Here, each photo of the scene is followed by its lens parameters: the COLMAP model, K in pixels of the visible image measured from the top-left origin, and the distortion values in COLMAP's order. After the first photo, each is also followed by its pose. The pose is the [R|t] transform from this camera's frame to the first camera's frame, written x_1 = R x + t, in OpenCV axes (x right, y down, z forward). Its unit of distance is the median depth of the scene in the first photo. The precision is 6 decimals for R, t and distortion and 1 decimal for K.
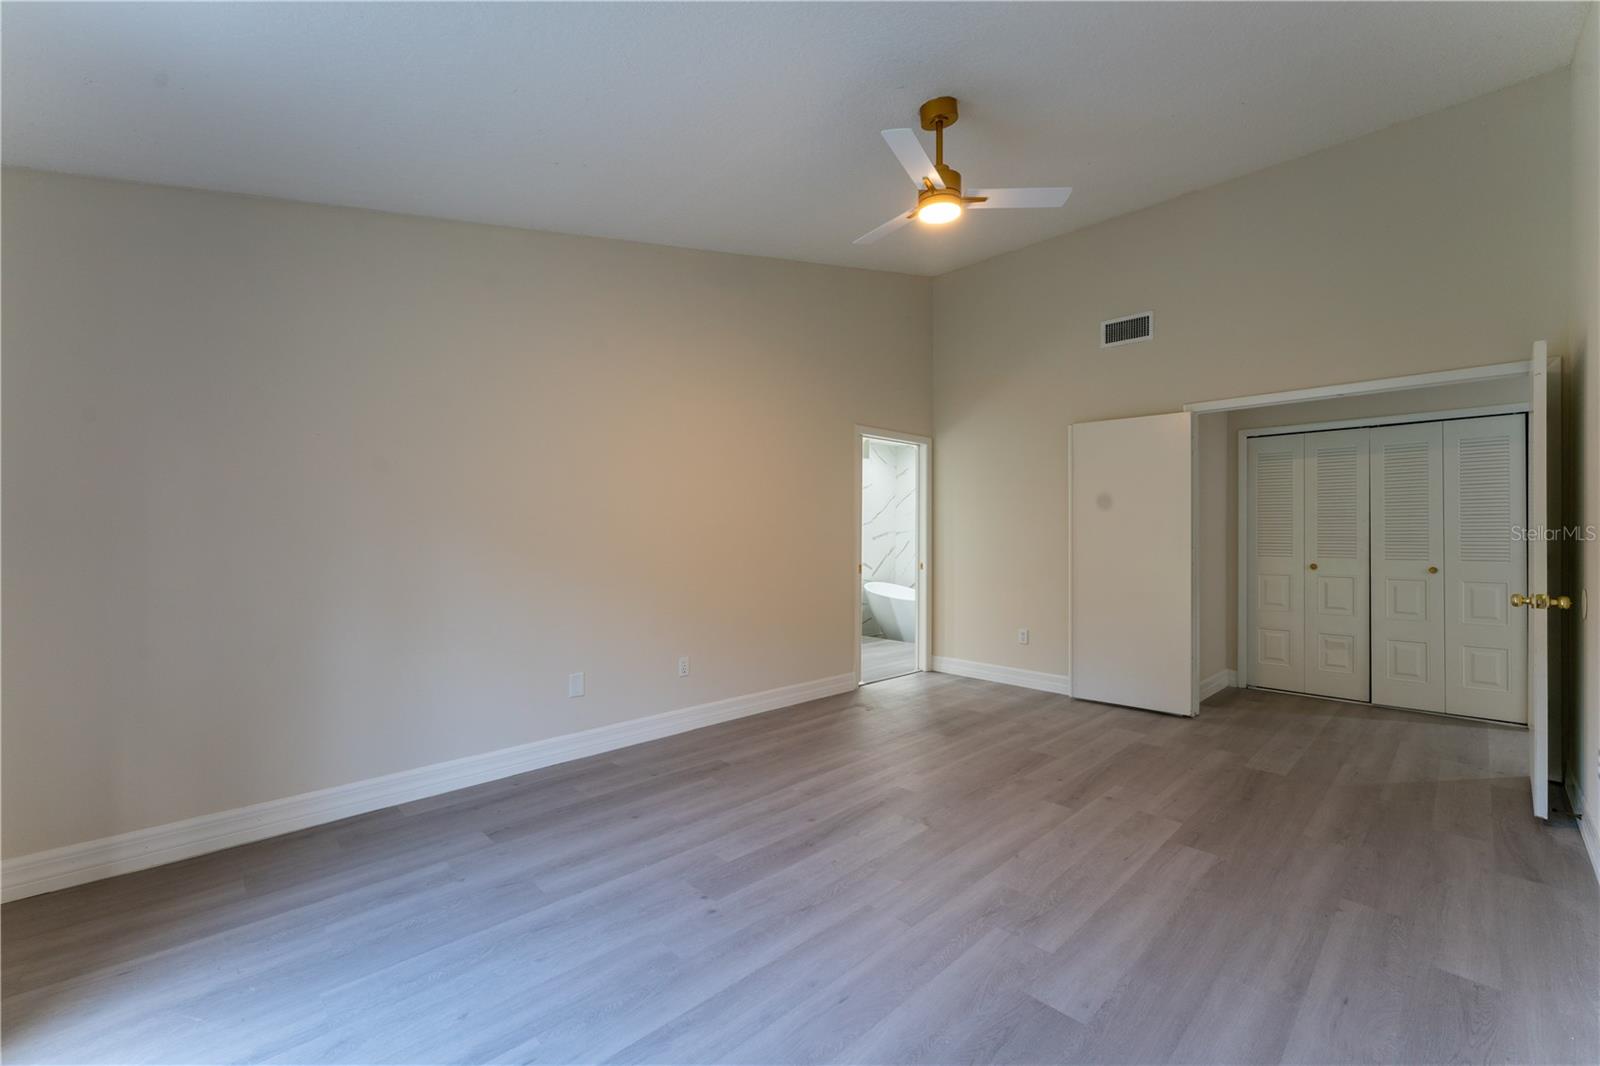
lens RADIAL K [[644.3, 0, 789.1], [0, 644.3, 532.1], [0, 0, 1]] dist [-0.002898, 0.000268]
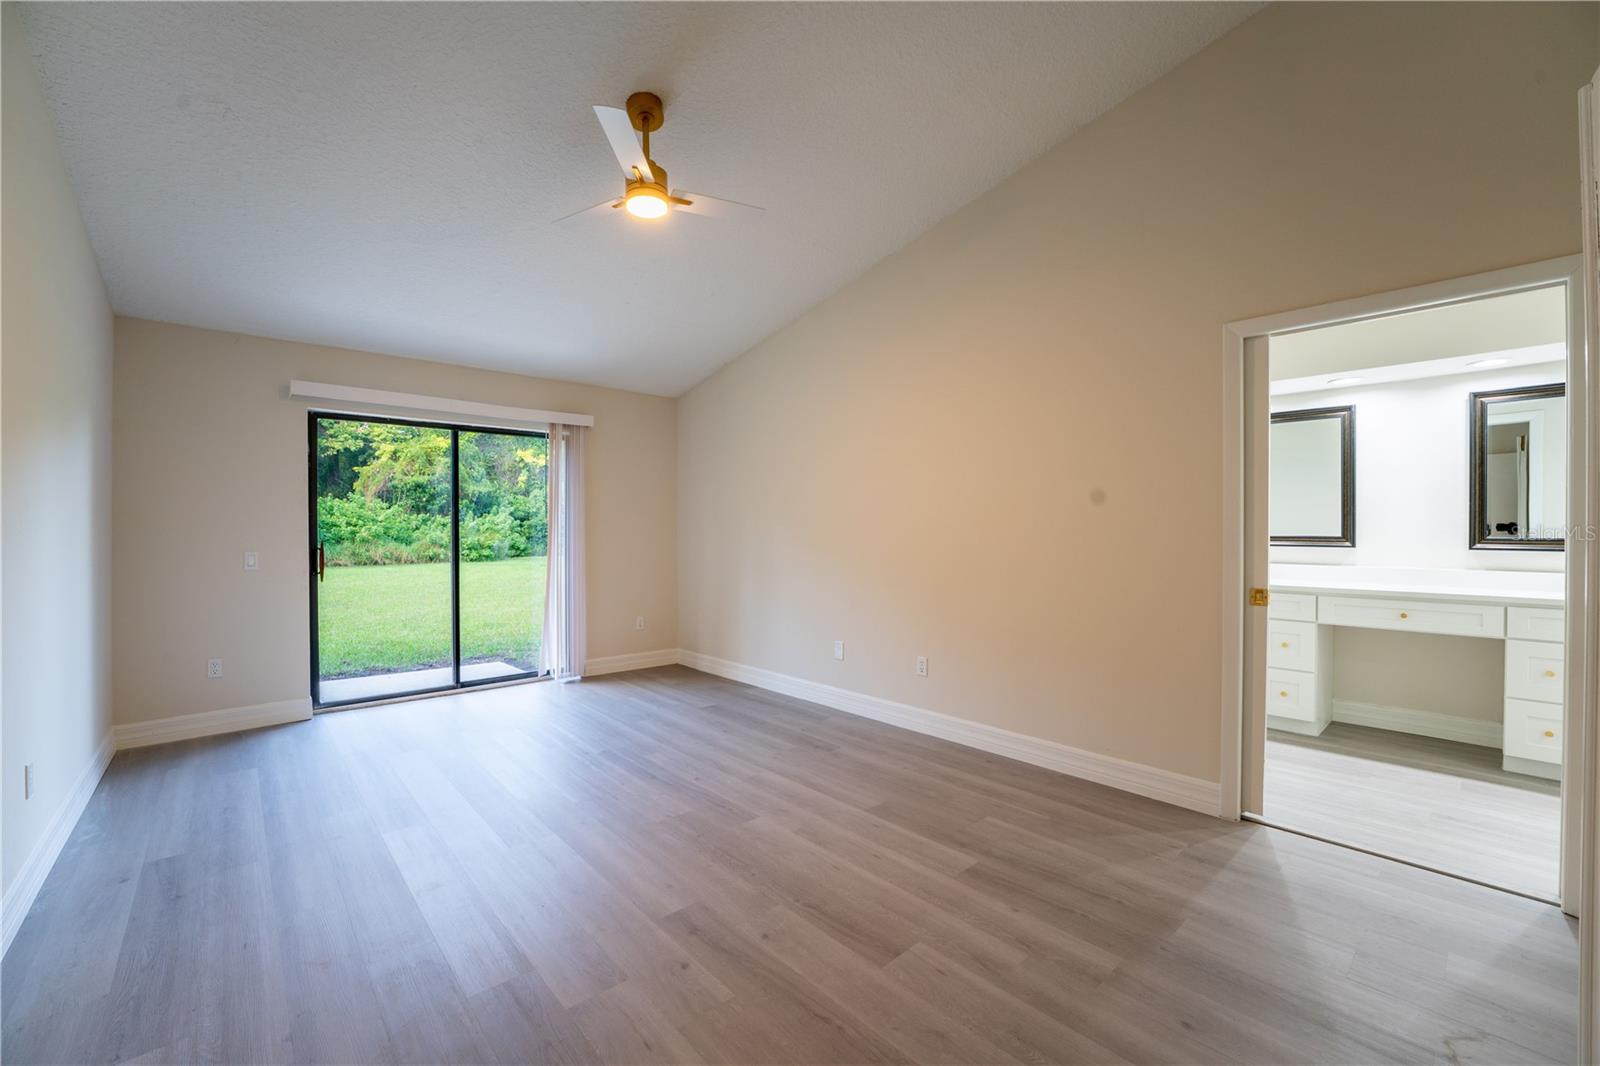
lens RADIAL K [[644.3, 0, 789.9], [0, 644.3, 531.3], [0, 0, 1]] dist [-0.002898, 0.000268]
pose [[-0.010308, 0.002110, -0.999945, 1.003072], [-0.005945, 0.999980, 0.002171, 0.009236], [0.999929, 0.005967, -0.010295, 1.014767]]
